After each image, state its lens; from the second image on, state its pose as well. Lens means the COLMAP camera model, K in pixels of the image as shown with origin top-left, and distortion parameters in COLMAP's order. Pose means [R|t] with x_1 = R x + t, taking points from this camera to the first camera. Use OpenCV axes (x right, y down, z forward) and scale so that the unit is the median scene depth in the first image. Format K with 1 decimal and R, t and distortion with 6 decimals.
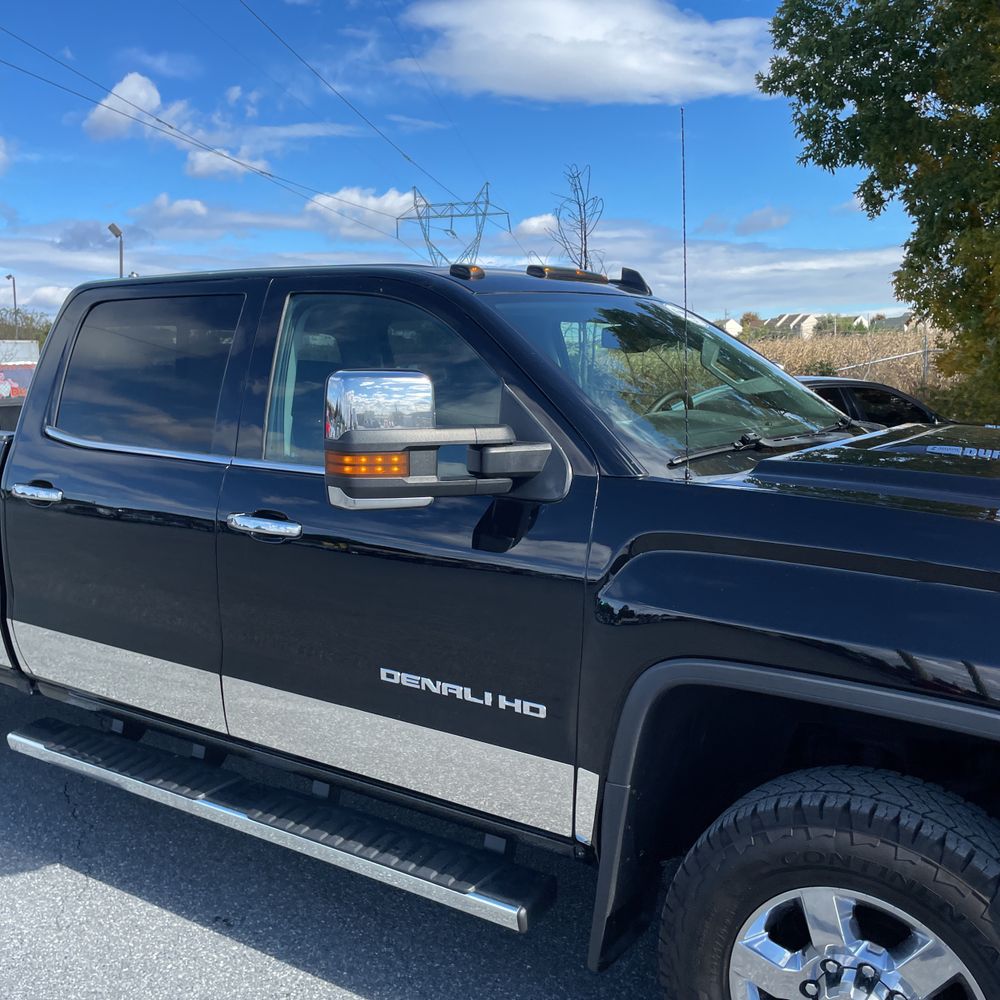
lens RADIAL K [[1024.0, 0, 493.7], [0, 1024.0, 486.6], [0, 0, 1]] dist [0.085803, -0.109930]
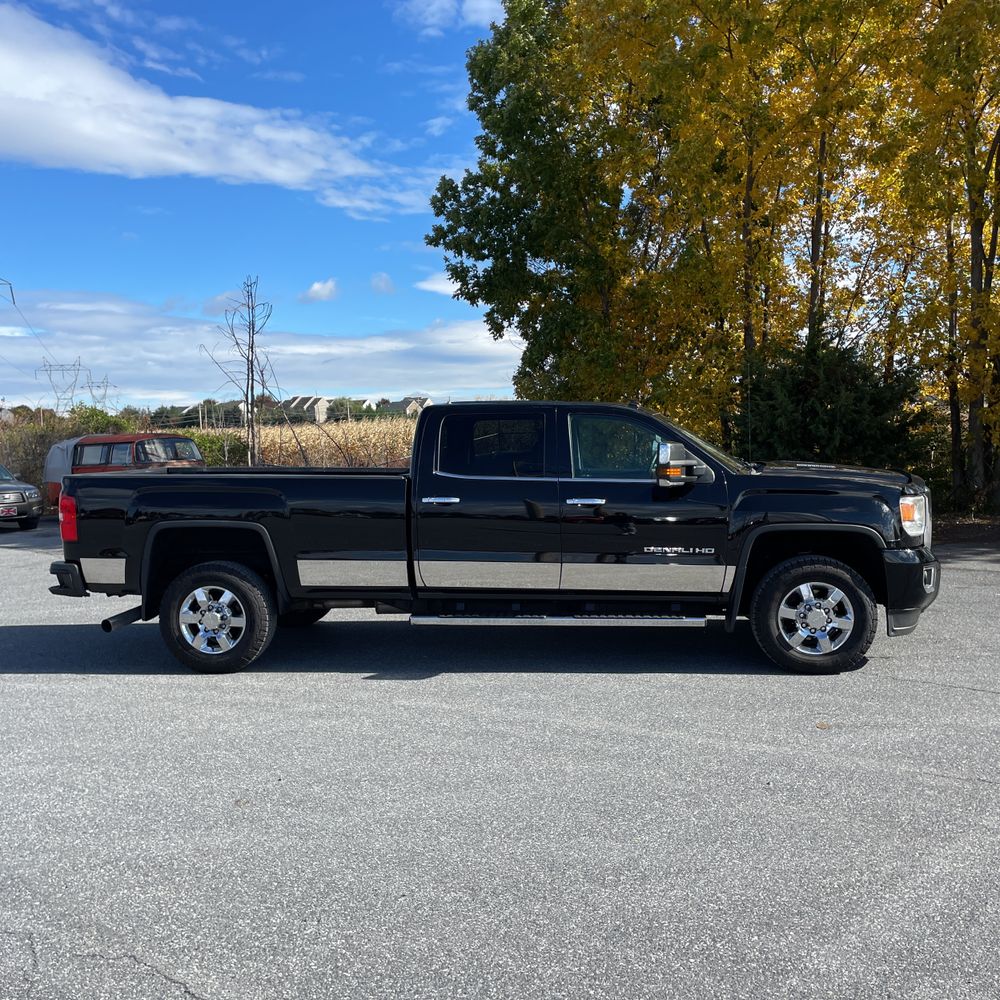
lens RADIAL K [[1024.6, 0, 485.3], [0, 1024.6, 503.1], [0, 0, 1]] dist [0.089307, -0.125919]
pose [[0.889455, -0.035112, 0.455672, -0.607936], [0.062493, 0.997023, -0.045158, 0.053082], [-0.452730, 0.068642, 0.889002, -0.450522]]
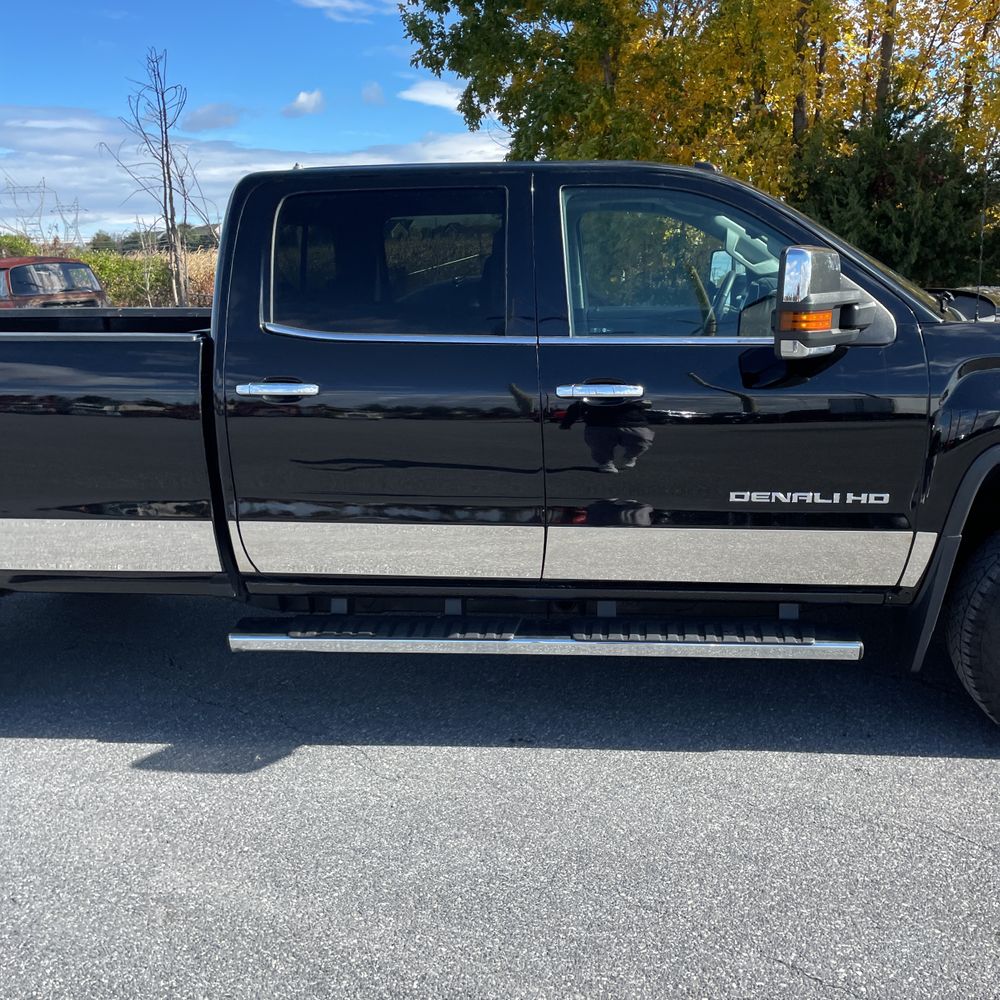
lens RADIAL K [[1029.0, 0, 498.4], [0, 1029.0, 512.7], [0, 0, 1]] dist [0.098747, -0.116421]
pose [[0.880897, -0.127062, 0.455934, -0.322917], [0.076470, 0.988843, 0.127832, 0.005816], [-0.467090, -0.077742, 0.880785, 0.002942]]
